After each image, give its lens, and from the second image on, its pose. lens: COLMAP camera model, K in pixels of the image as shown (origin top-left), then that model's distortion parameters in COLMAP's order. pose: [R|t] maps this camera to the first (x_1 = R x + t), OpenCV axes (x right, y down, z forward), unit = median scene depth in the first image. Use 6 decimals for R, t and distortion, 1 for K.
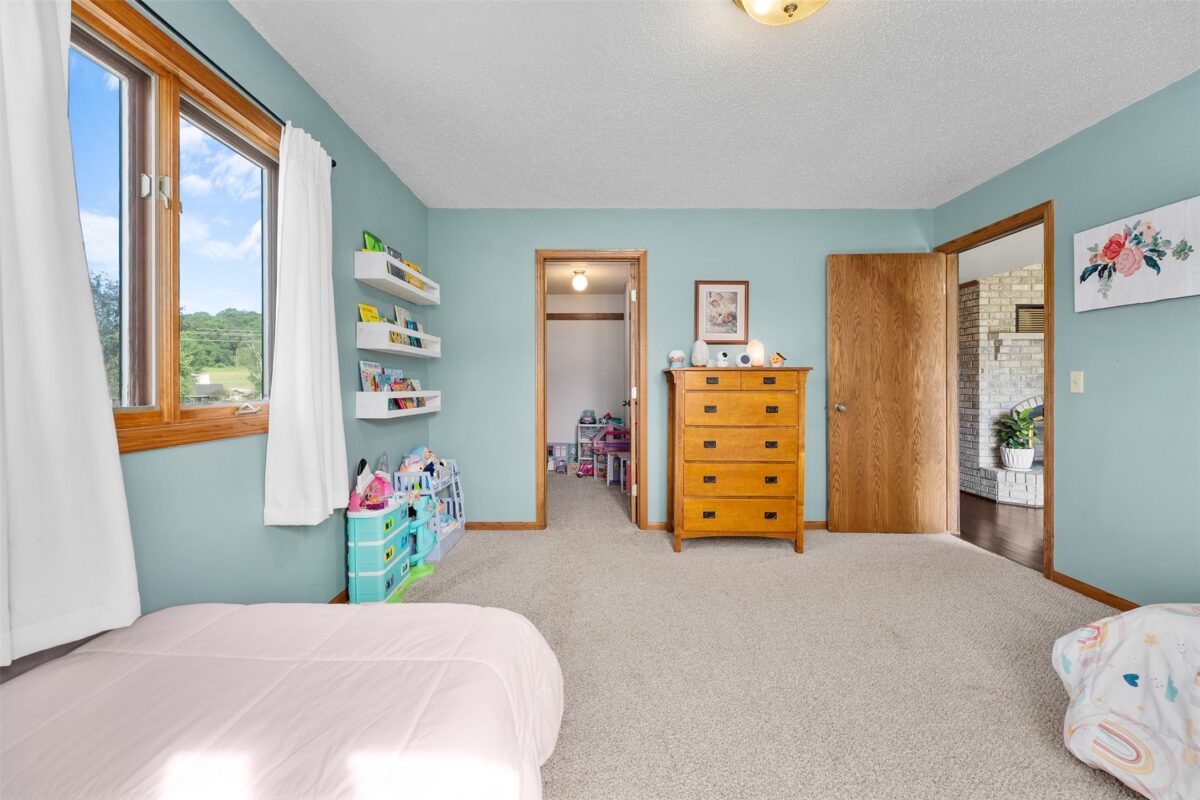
lens RADIAL K [[483.1, 0, 599.6], [0, 483.1, 389.3], [0, 0, 1]] dist [-0.000029, -0.000211]
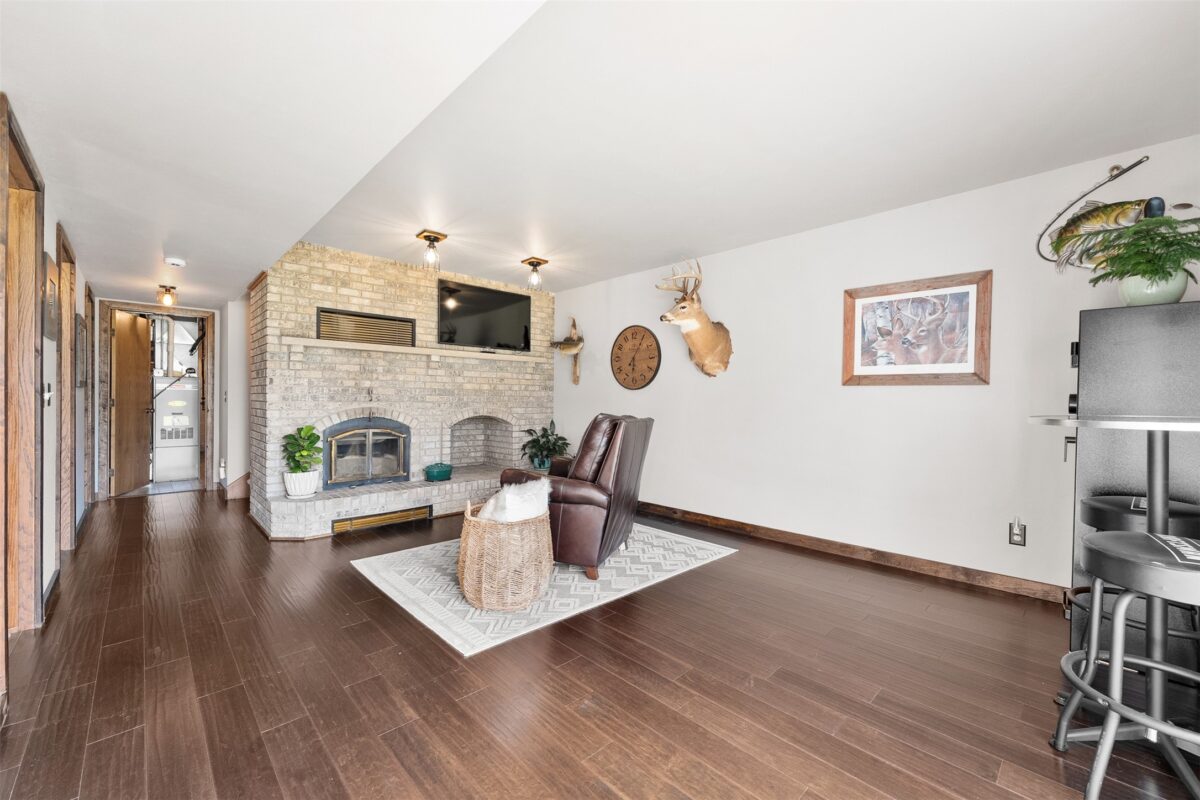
lens RADIAL K [[483.1, 0, 599.8], [0, 483.1, 398.6], [0, 0, 1]] dist [-0.000029, -0.000211]
pose [[0.725872, 0.010768, 0.687745, 0.632627], [-0.014546, 0.999894, -0.000304, -0.015962], [-0.687676, -0.009784, 0.725952, 0.007114]]
